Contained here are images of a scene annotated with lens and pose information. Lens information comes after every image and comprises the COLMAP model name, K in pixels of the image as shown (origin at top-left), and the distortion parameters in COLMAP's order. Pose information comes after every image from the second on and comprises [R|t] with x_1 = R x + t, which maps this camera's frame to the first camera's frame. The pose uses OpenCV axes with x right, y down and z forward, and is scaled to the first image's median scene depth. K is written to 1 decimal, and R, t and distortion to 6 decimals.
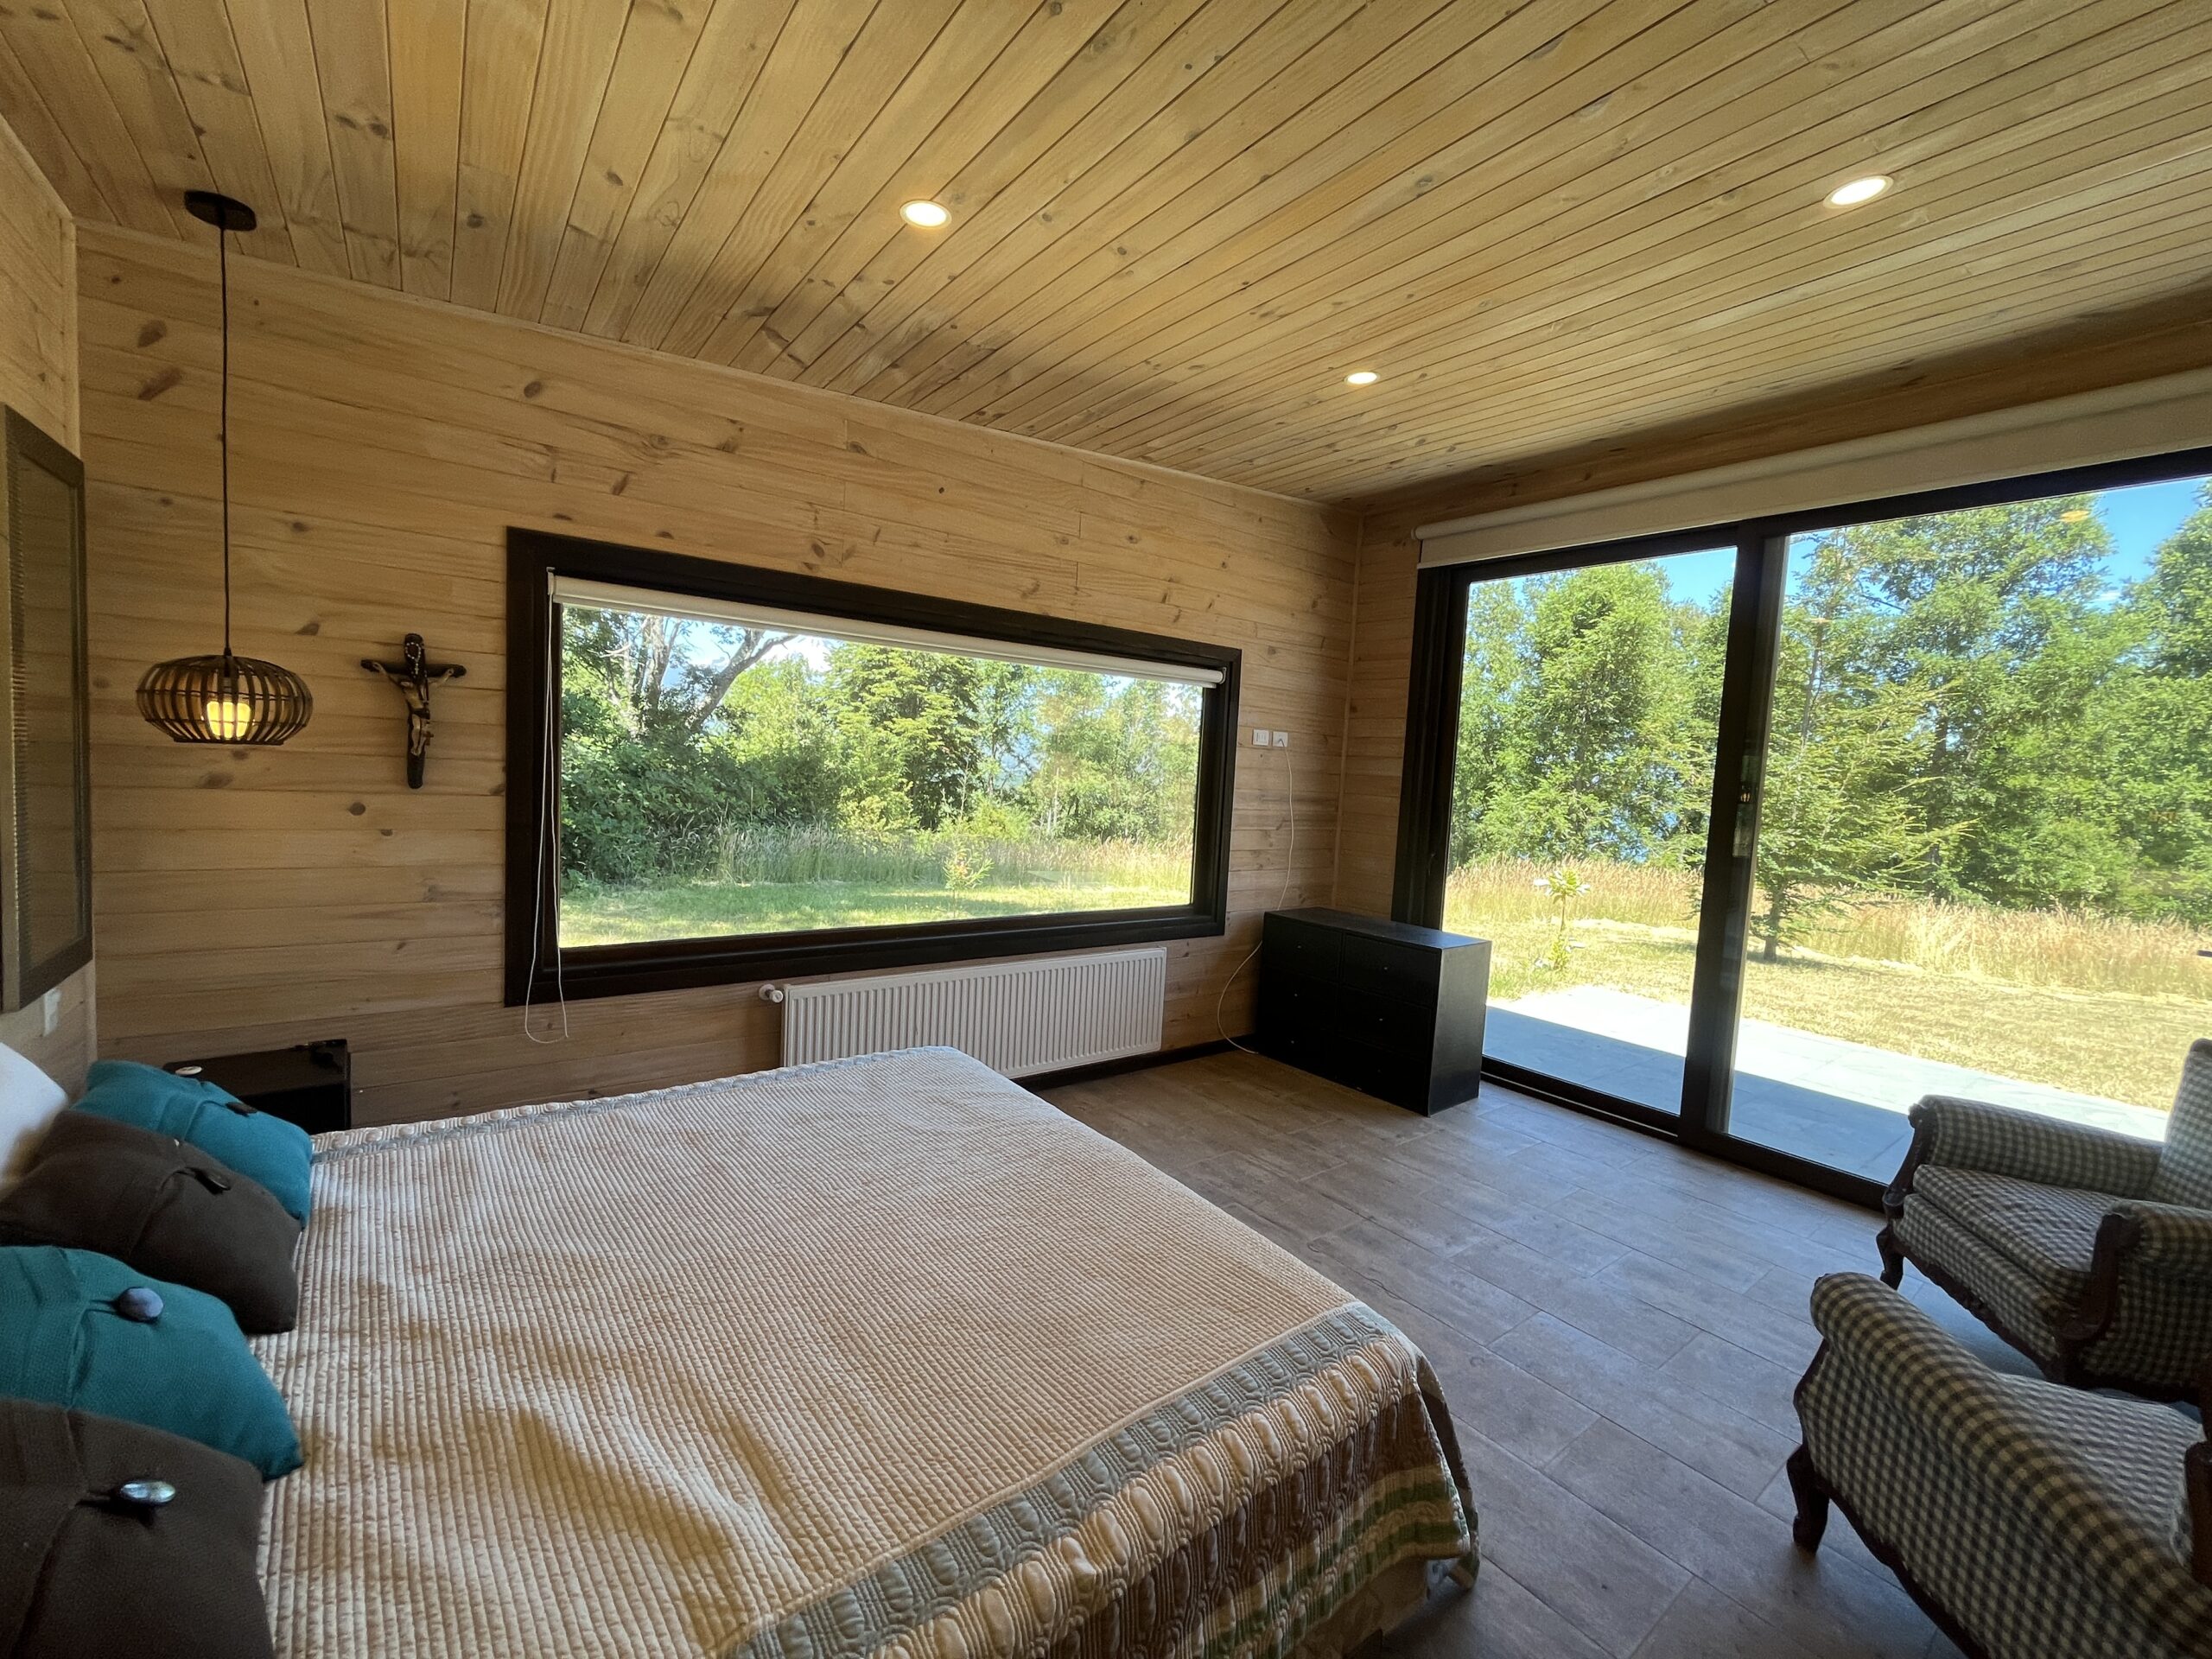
lens RADIAL K [[928.4, 0, 1116.1], [0, 928.4, 822.7], [0, 0, 1]] dist [-0.025671, -0.000047]
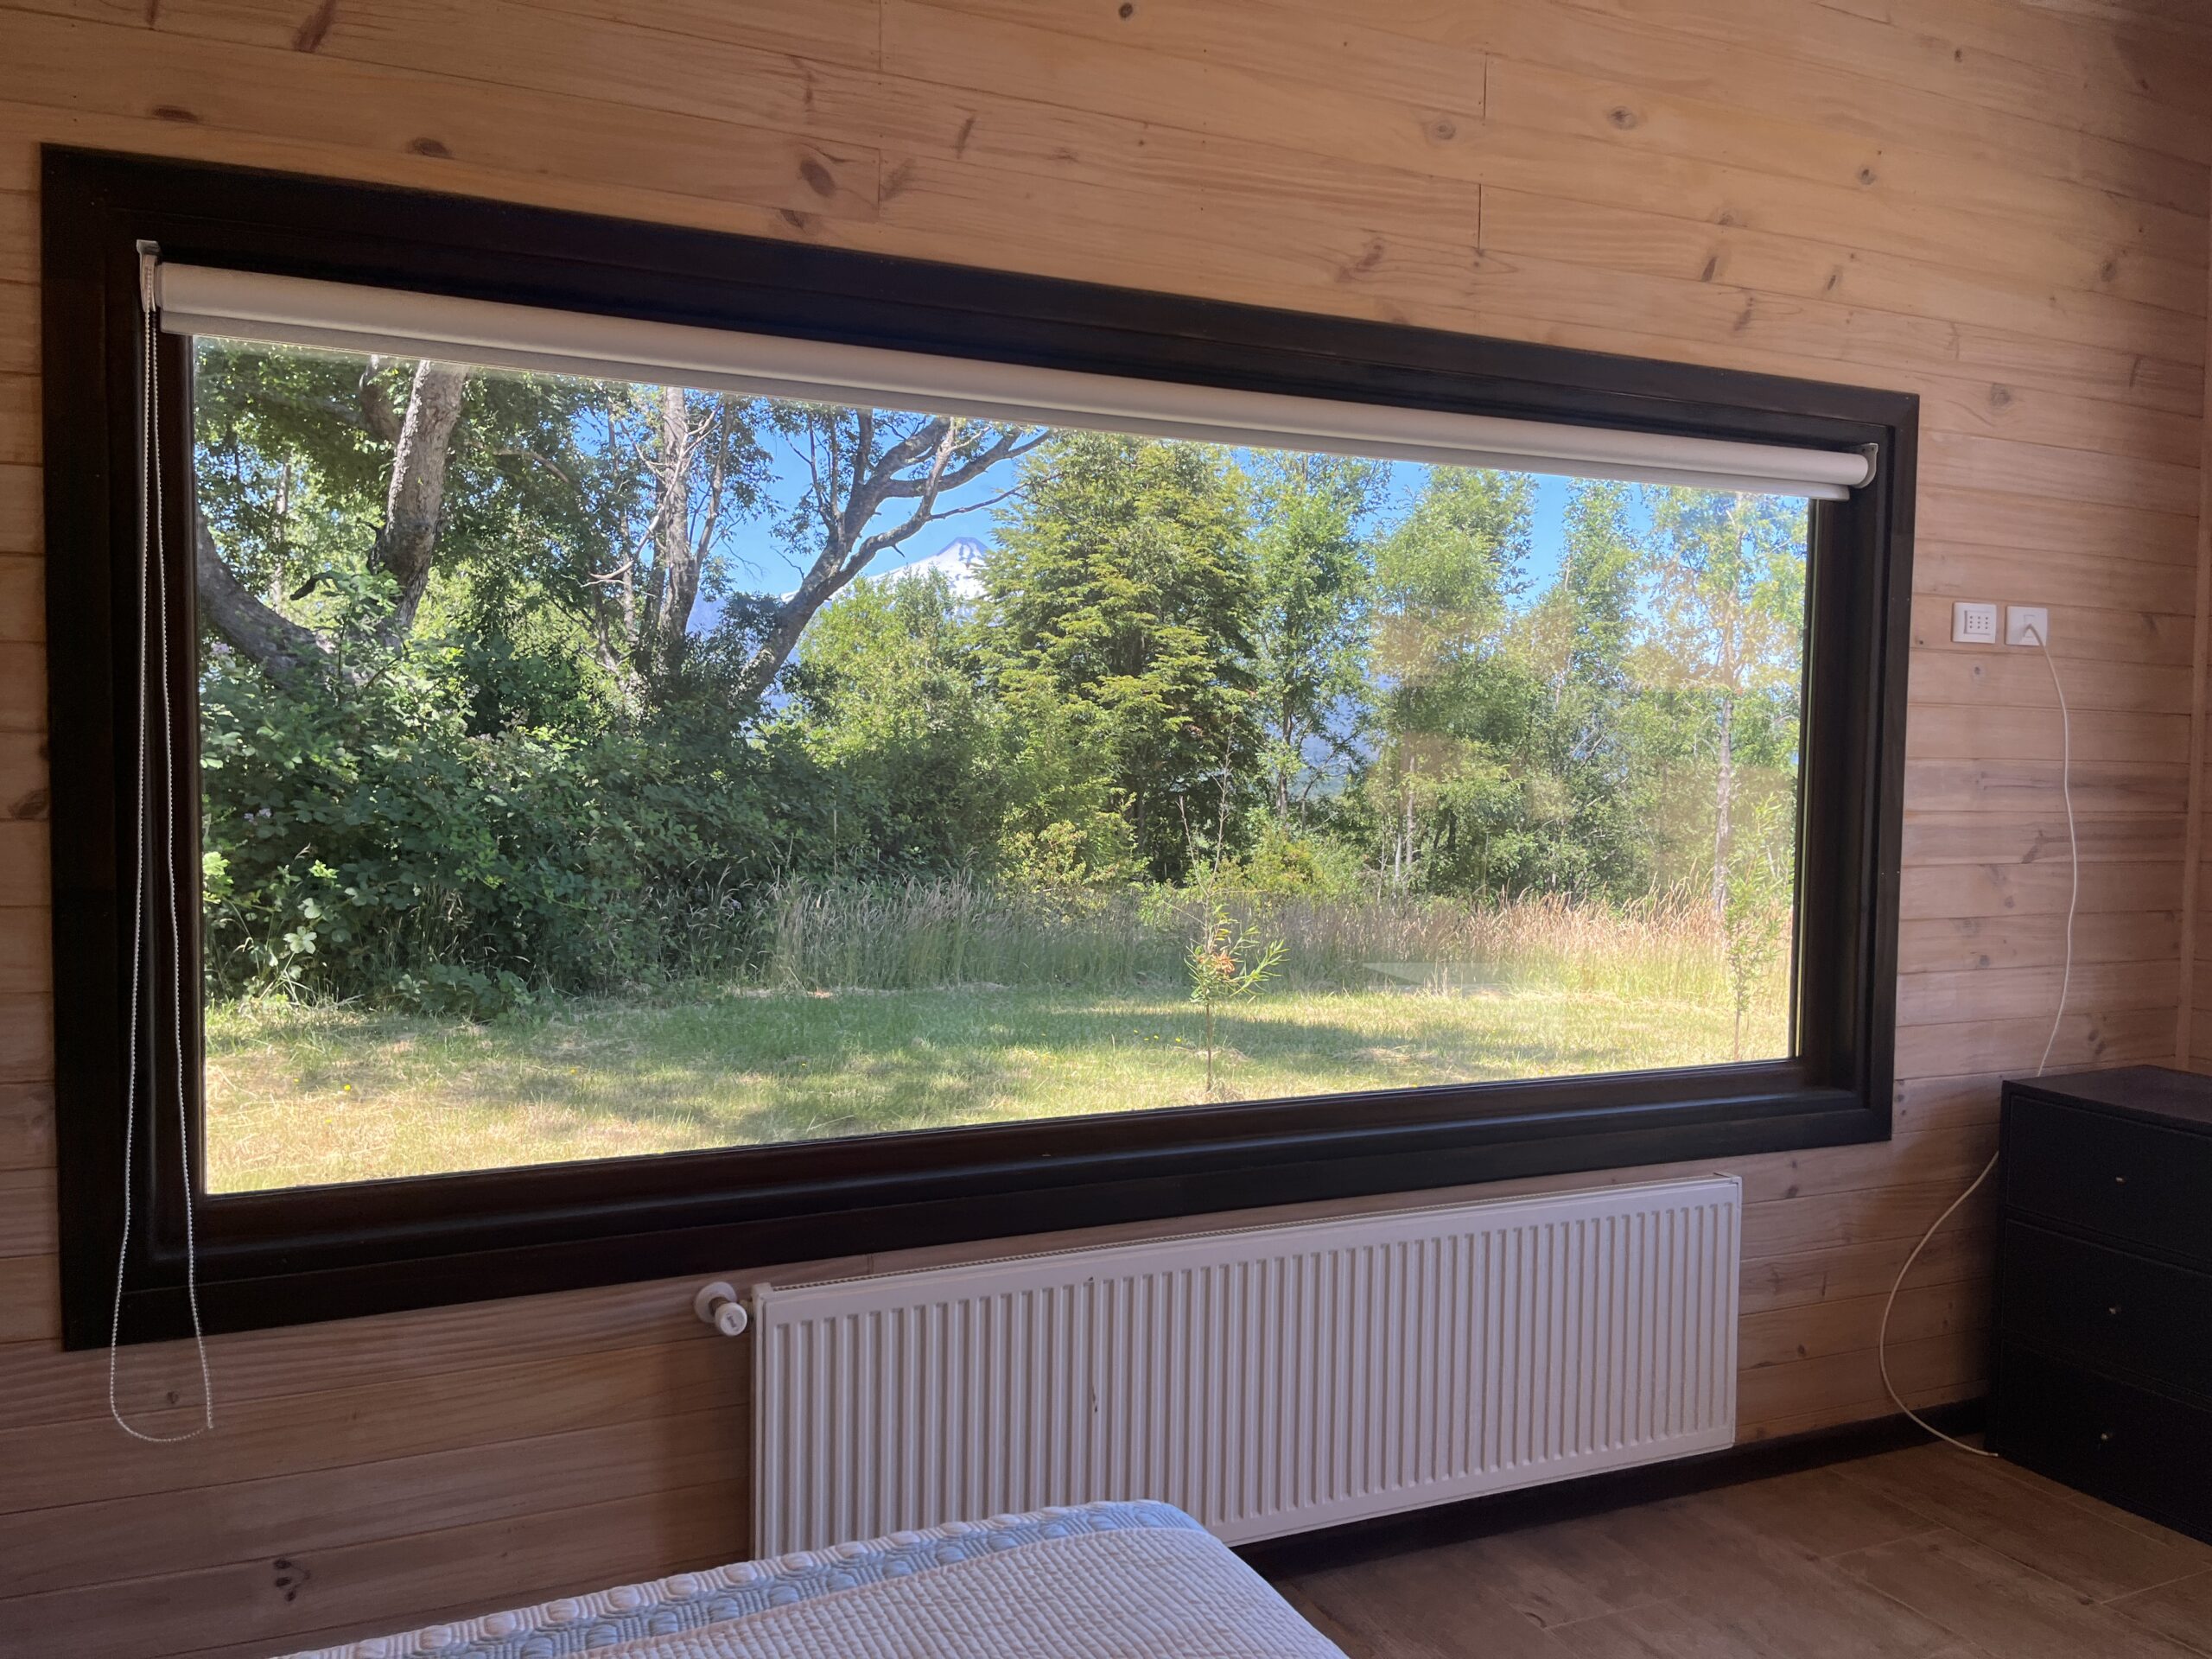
lens RADIAL K [[1772.5, 0, 1106.0], [0, 1772.5, 829.5], [0, 0, 1]] dist [0.158862, -0.229022]
pose [[0.972378, -0.028006, -0.231728, -0.022043], [0.023322, 0.999465, -0.022931, 0.002265], [0.232246, 0.016894, 0.972510, 0.194426]]
